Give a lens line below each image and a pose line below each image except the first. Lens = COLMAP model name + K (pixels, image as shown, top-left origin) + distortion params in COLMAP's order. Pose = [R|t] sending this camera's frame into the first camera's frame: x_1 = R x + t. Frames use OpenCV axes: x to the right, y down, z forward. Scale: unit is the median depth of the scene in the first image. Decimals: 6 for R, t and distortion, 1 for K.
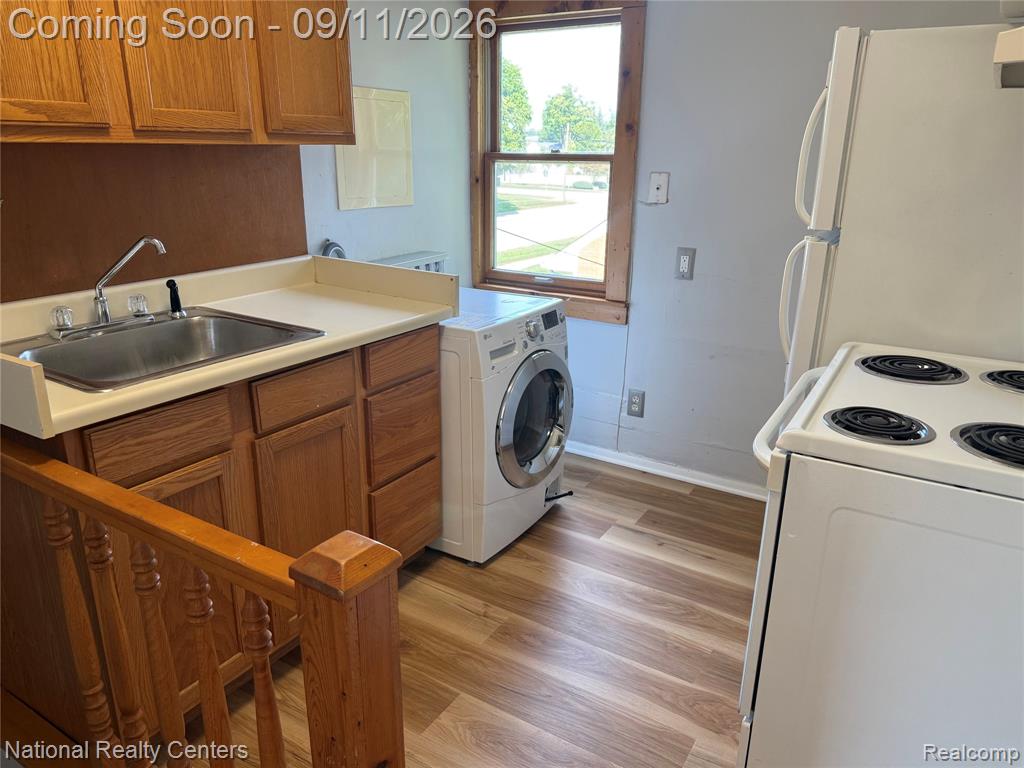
lens RADIAL K [[720.6, 0, 512.0], [0, 720.6, 384.0], [0, 0, 1]] dist [-0.004717, -0.002821]
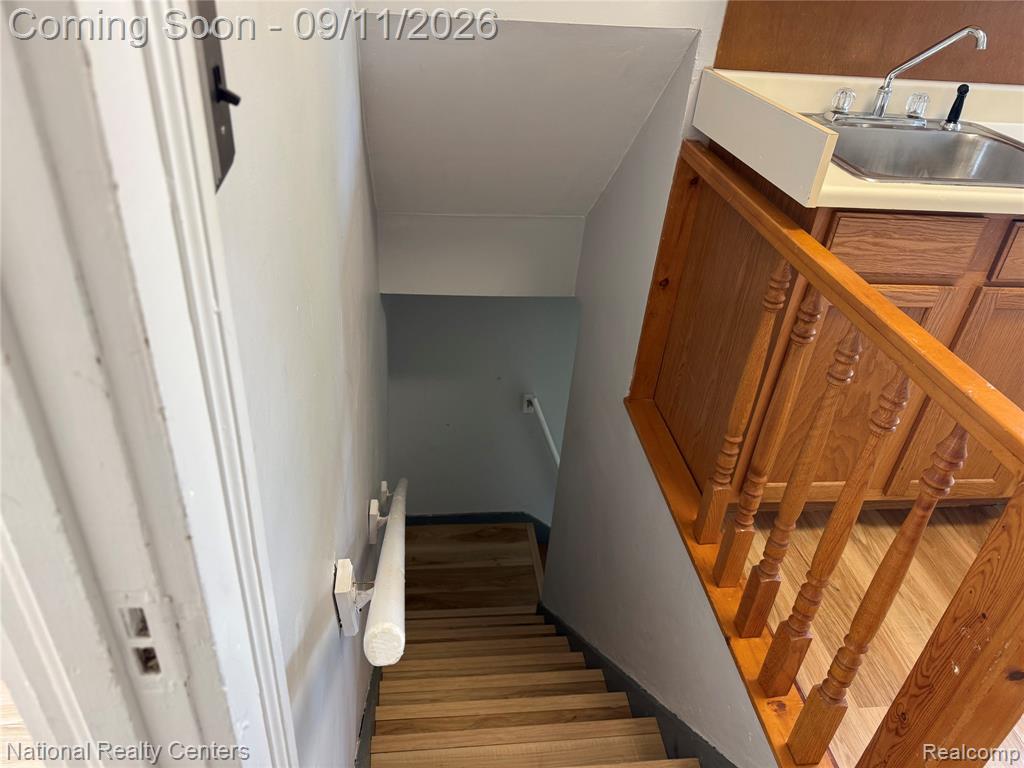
lens RADIAL K [[720.6, 0, 512.0], [0, 720.6, 384.0], [0, 0, 1]] dist [-0.004717, -0.002821]
pose [[0.621863, 0.451599, -0.639801, -0.108337], [-0.301234, 0.892064, 0.336869, 0.067978], [0.722872, -0.016756, 0.690778, -0.030035]]
